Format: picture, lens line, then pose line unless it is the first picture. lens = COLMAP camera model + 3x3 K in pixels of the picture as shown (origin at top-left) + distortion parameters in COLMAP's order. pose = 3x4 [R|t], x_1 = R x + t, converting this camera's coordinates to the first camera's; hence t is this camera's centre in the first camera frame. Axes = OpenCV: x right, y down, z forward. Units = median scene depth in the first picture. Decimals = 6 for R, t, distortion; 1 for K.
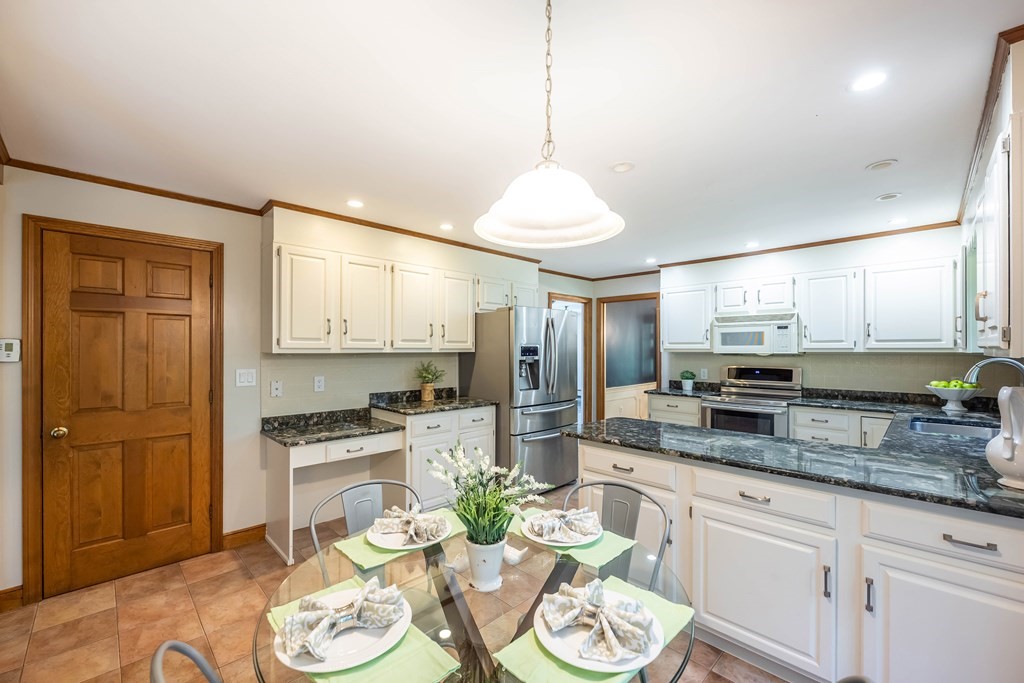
lens RADIAL K [[410.9, 0, 513.4], [0, 410.9, 346.0], [0, 0, 1]] dist [-0.006729, 0.000588]
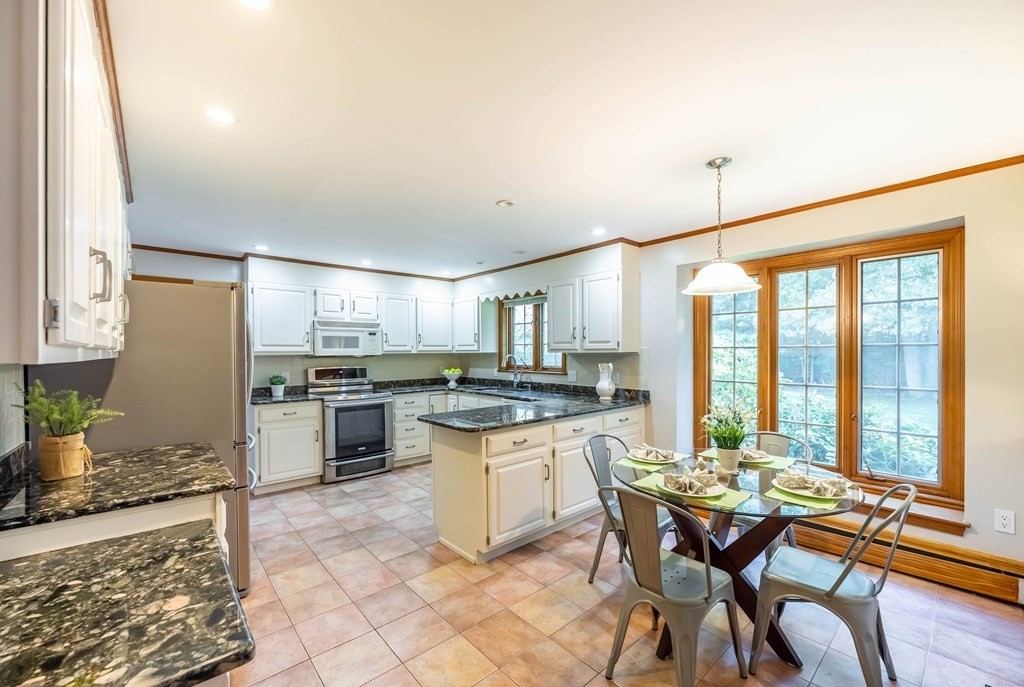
lens RADIAL K [[410.9, 0, 514.3], [0, 410.9, 352.4], [0, 0, 1]] dist [-0.006729, 0.000588]
pose [[0.071113, -0.006303, 0.997448, -0.535125], [-0.004501, 0.999968, 0.006639, 0.000290], [-0.997458, -0.004962, 0.071082, 0.468461]]
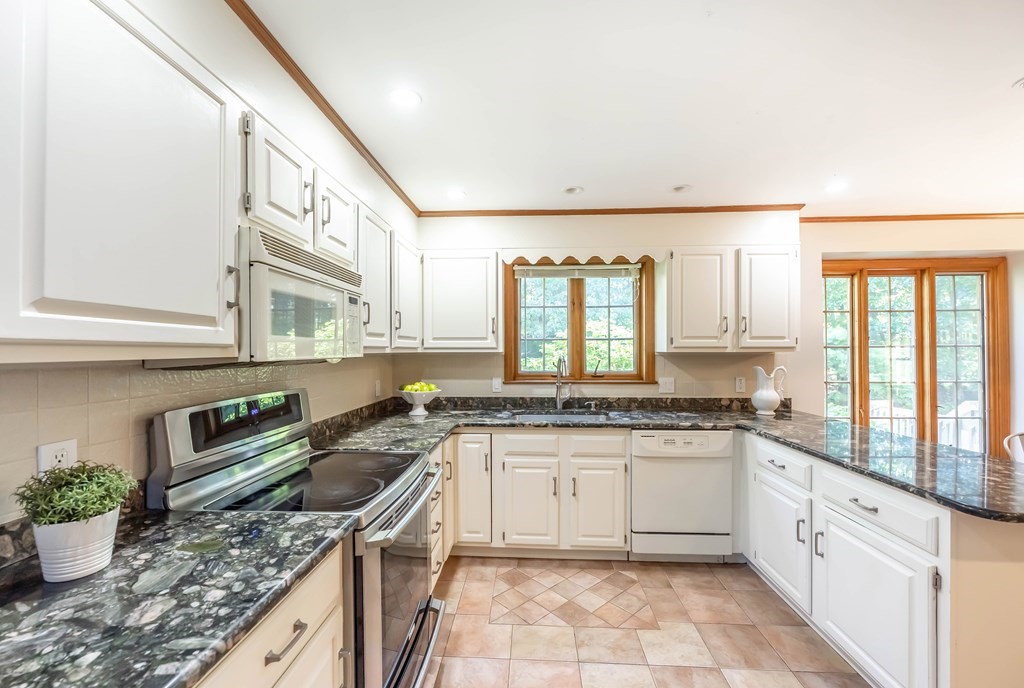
lens RADIAL K [[410.9, 0, 509.3], [0, 410.9, 349.7], [0, 0, 1]] dist [-0.006729, 0.000588]
pose [[-0.660749, 0.000369, 0.750607, 0.189935], [-0.006976, 0.999954, -0.006633, 0.010443], [-0.750574, -0.009619, -0.660716, 1.136170]]
